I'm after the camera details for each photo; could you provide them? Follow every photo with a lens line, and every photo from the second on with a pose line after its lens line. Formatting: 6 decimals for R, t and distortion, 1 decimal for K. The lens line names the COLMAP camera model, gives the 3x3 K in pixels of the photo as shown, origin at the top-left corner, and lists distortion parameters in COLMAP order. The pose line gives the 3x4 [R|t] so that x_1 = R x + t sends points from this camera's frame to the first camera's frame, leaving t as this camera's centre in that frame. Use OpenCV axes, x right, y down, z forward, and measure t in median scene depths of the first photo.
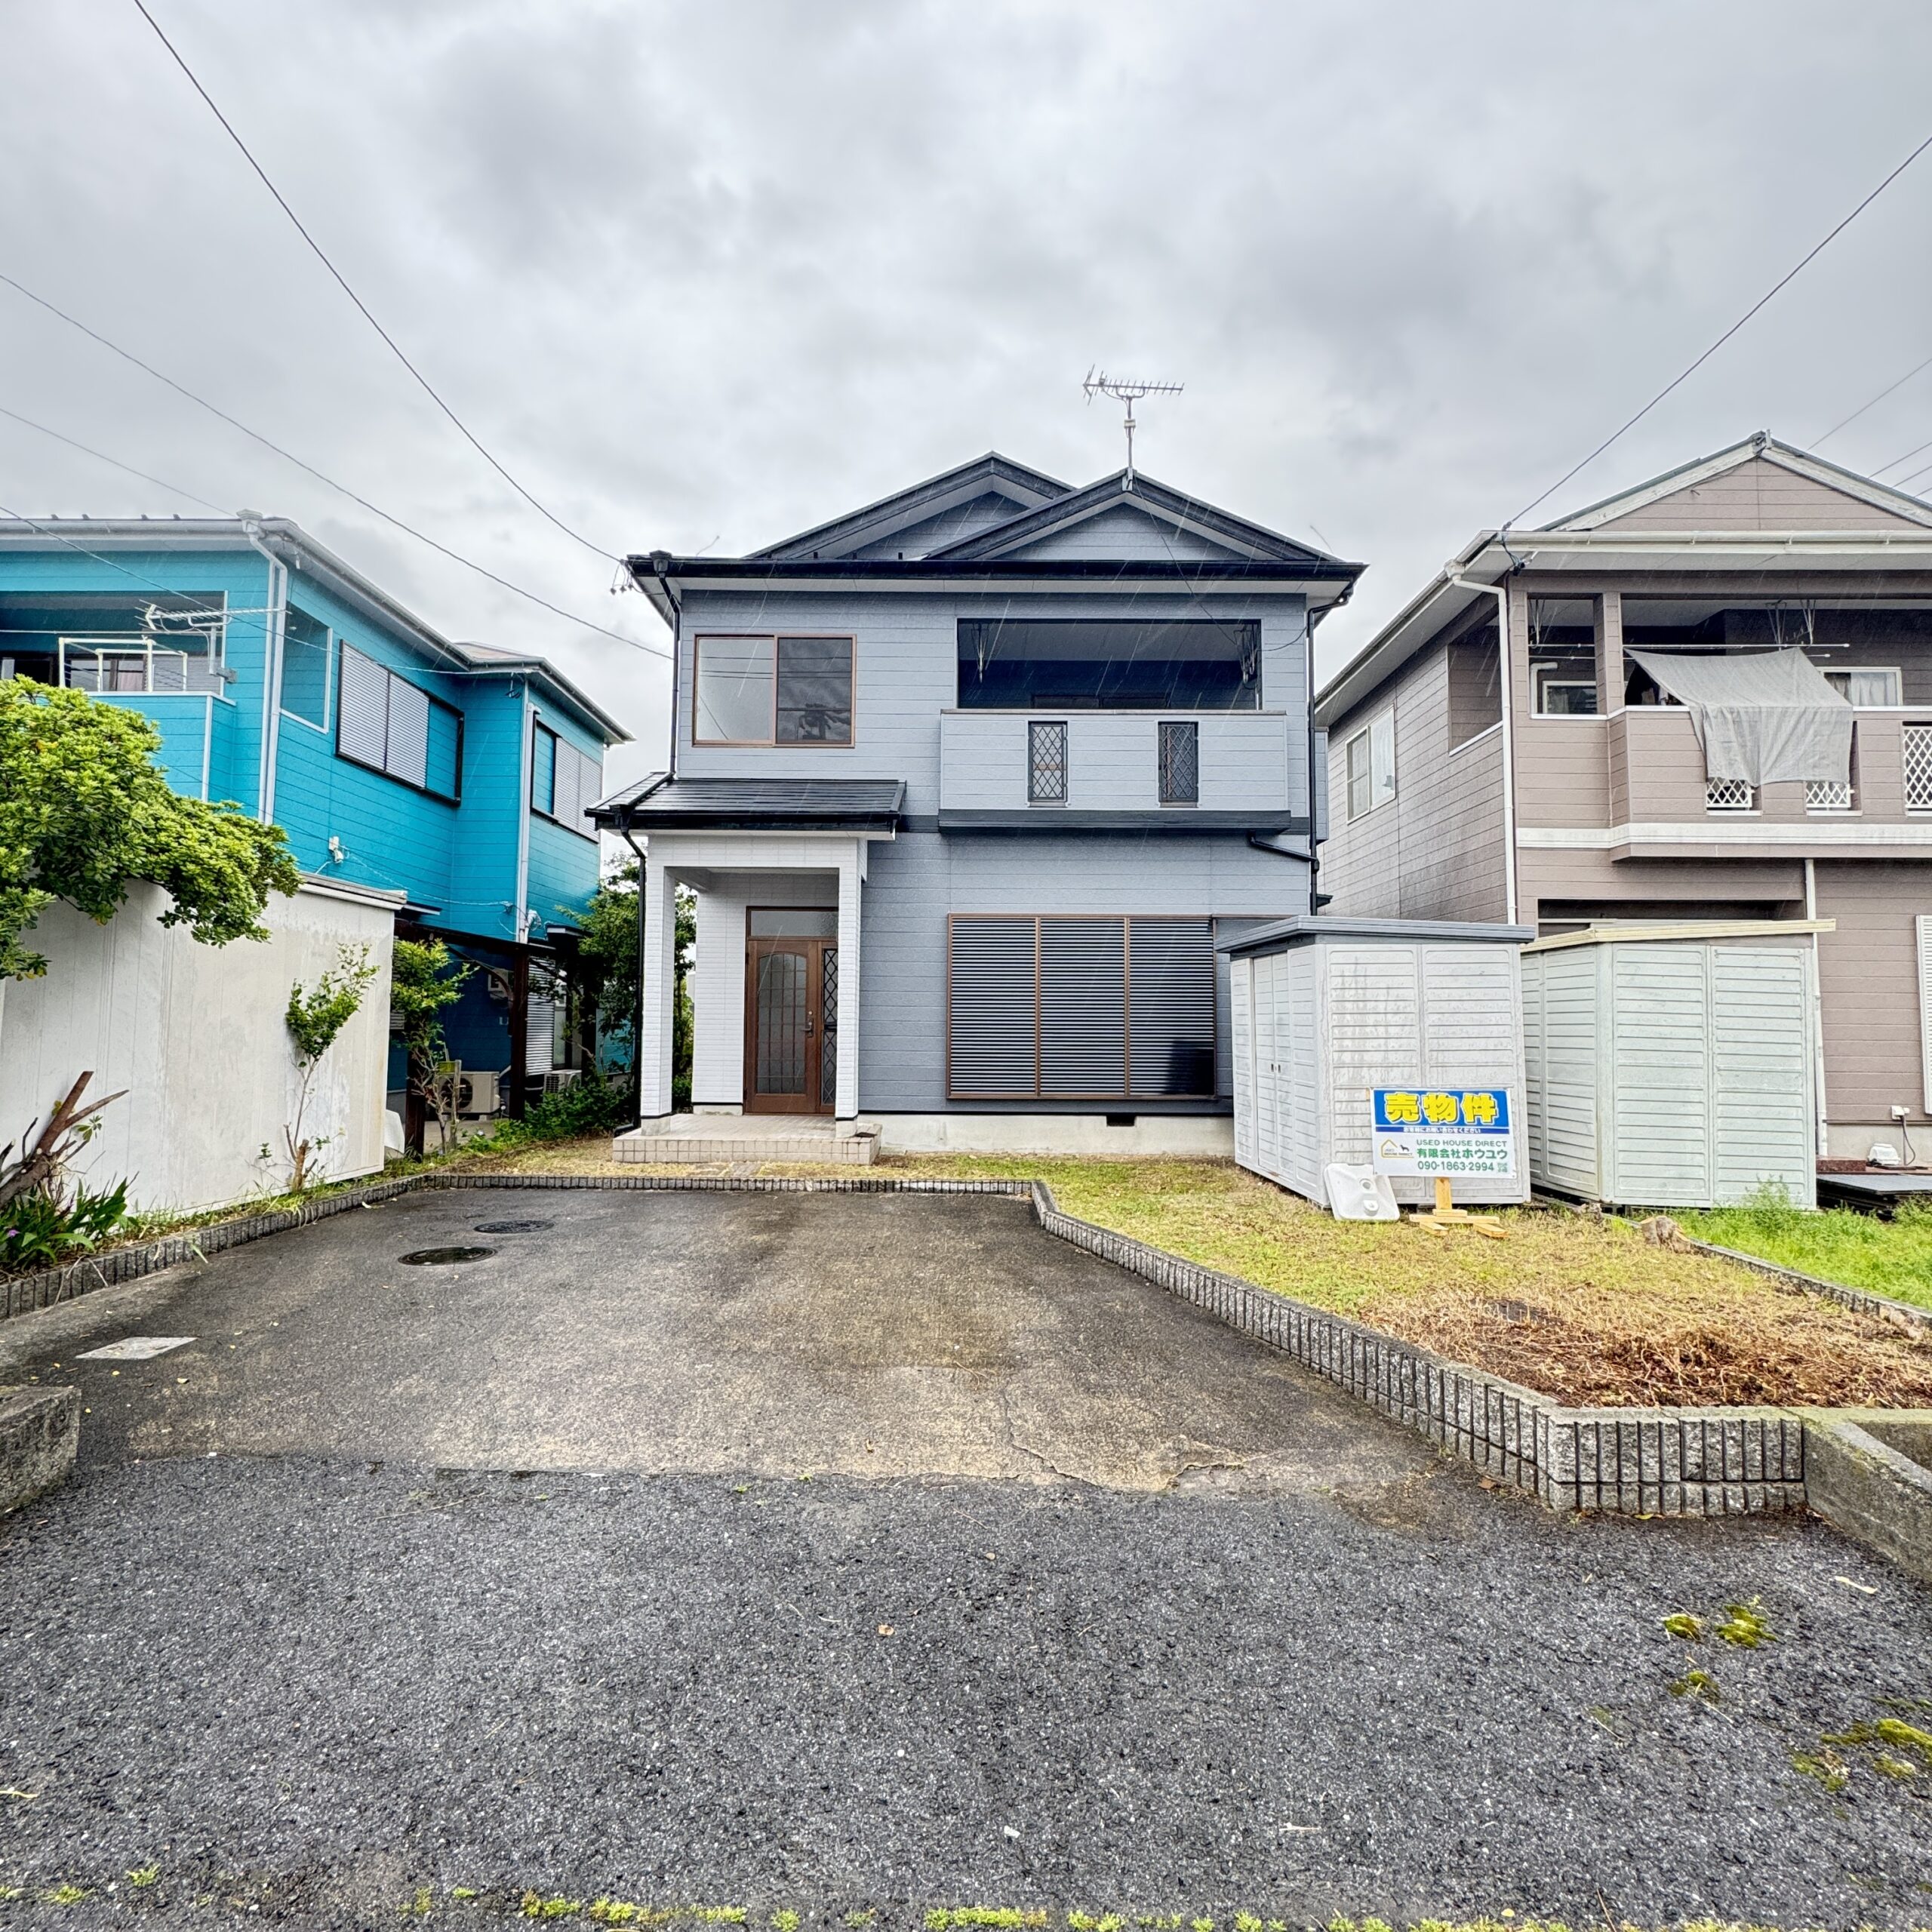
lens RADIAL K [[1030.3, 0, 959.5], [0, 1030.3, 964.5], [0, 0, 1]] dist [-0.000041, -0.001609]
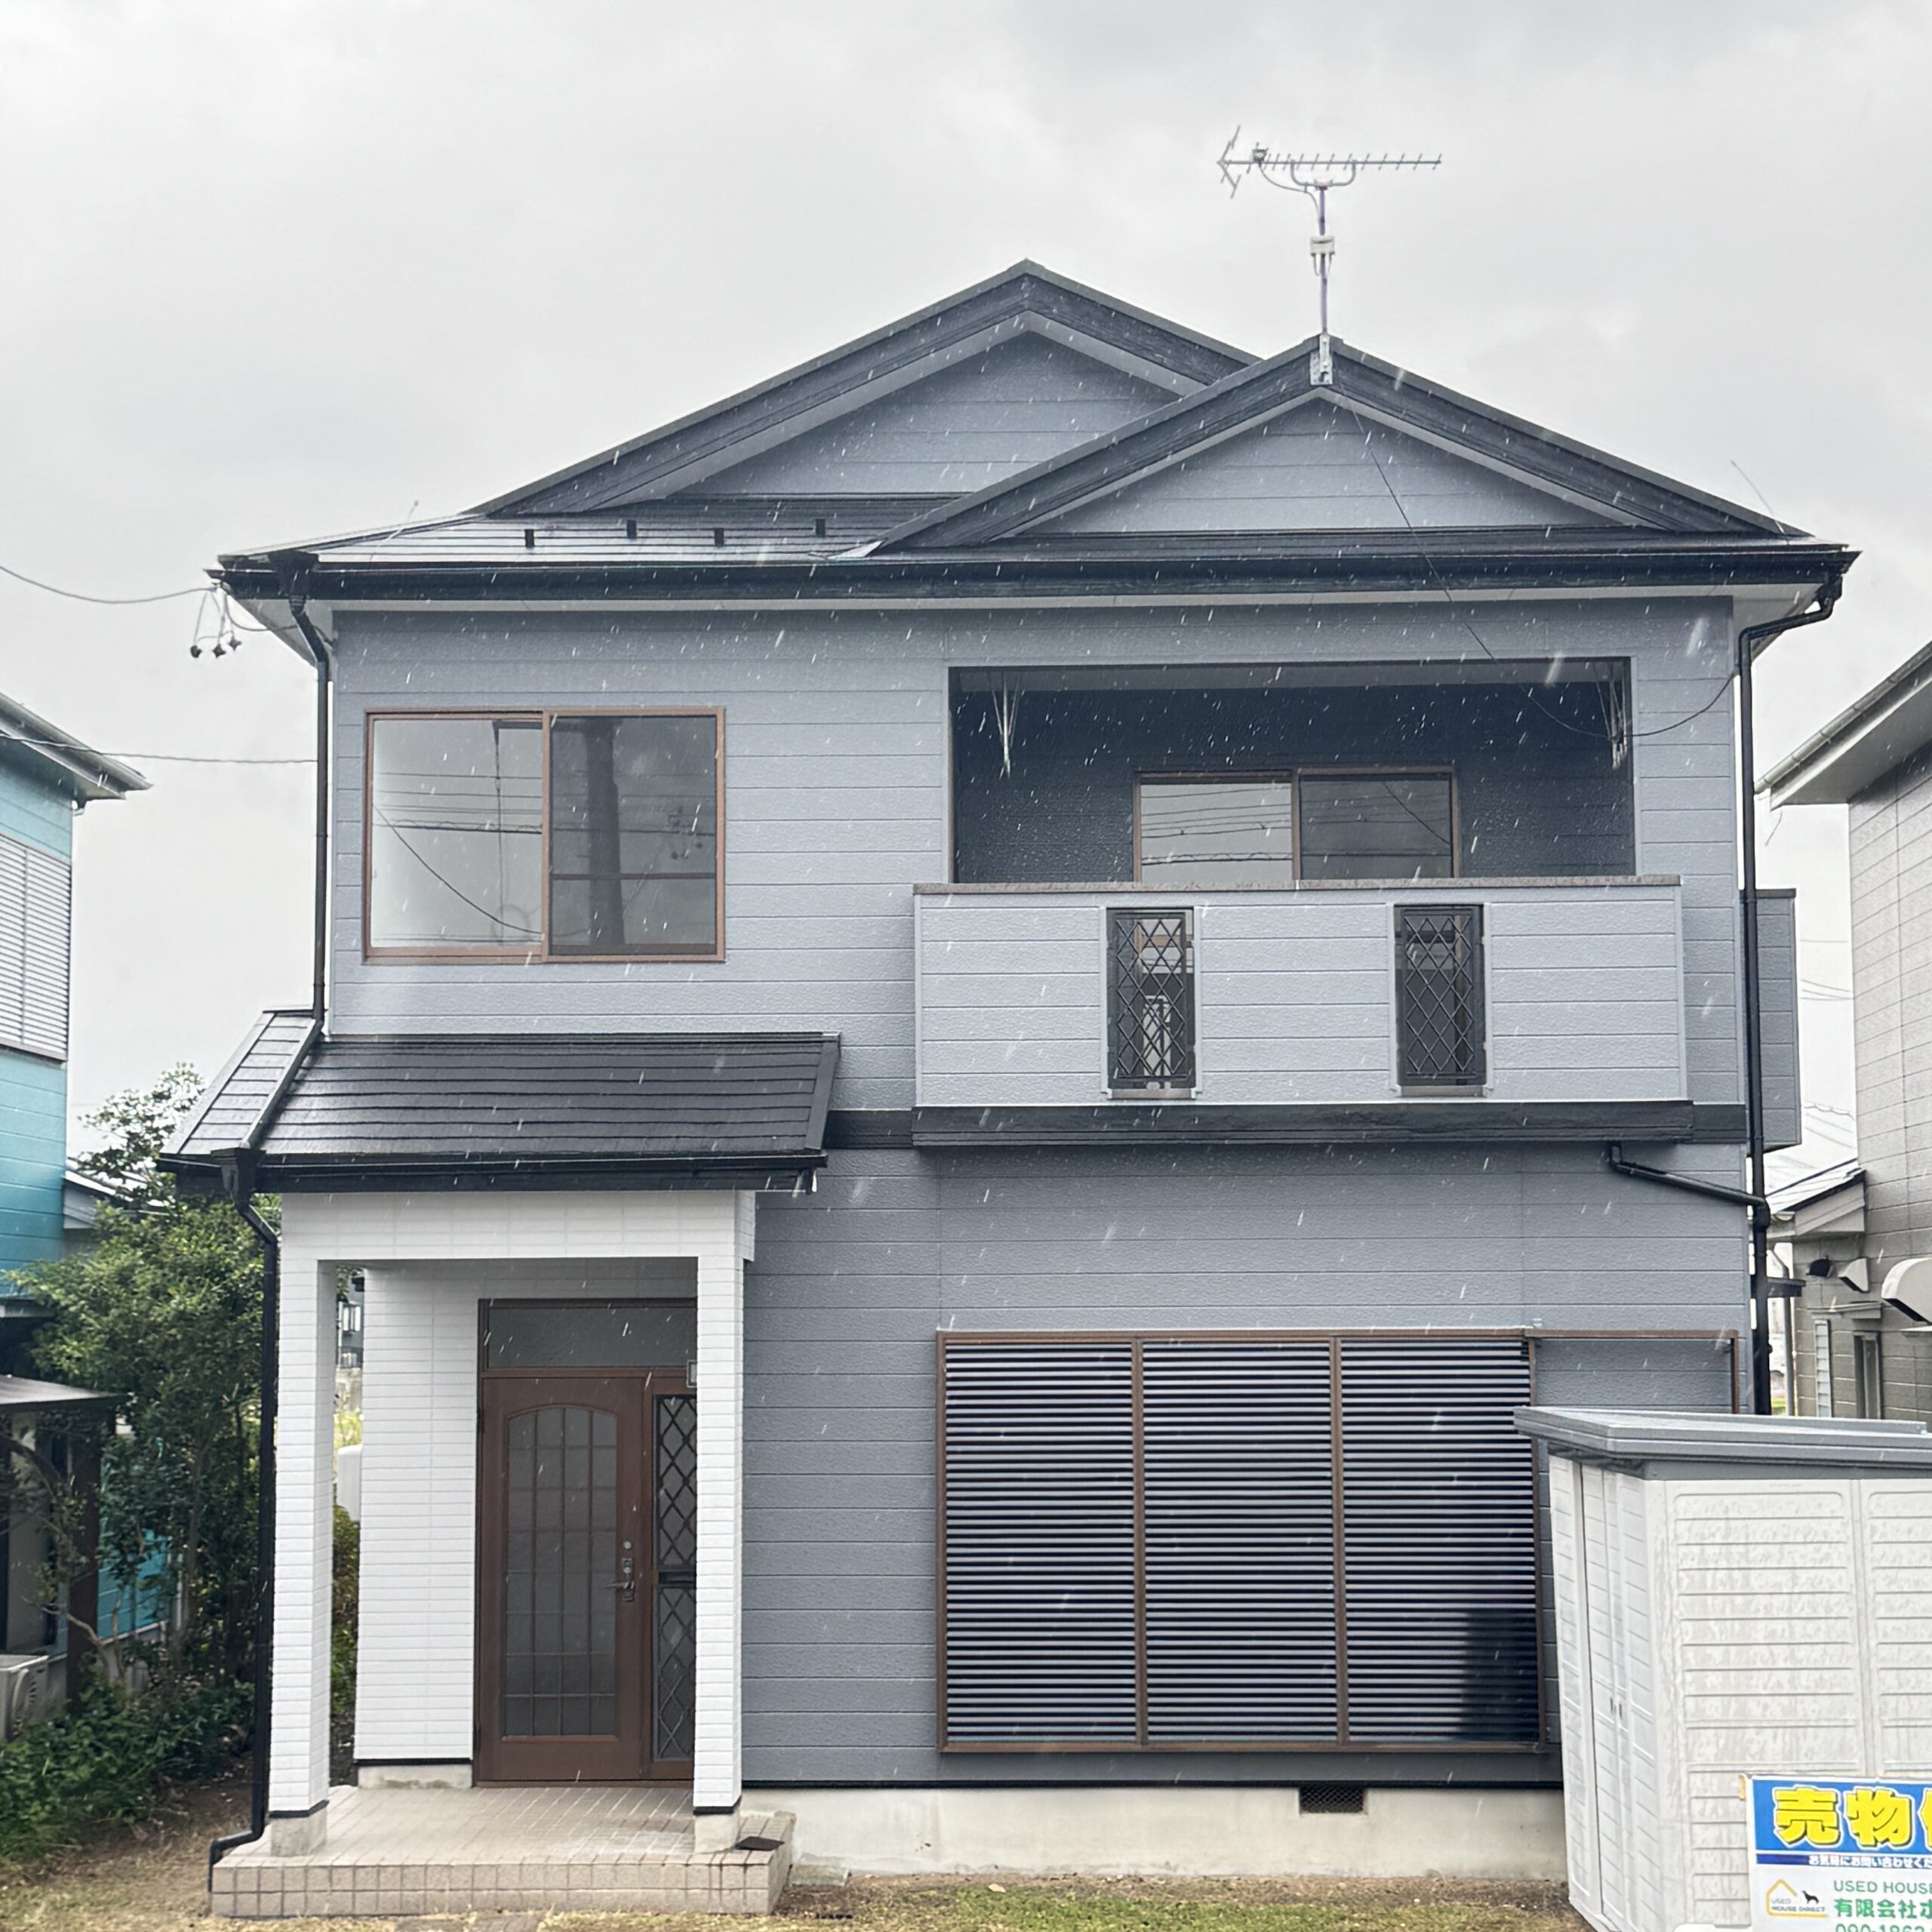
lens RADIAL K [[3596.7, 0, 967.0], [0, 3596.7, 966.9], [0, 0, 1]] dist [0.153429, 0.000000]
pose [[0.999629, -0.015037, -0.022706, 0.040601], [0.014289, 0.999361, -0.032753, -0.158532], [0.023184, 0.032416, 0.999206, -0.581539]]
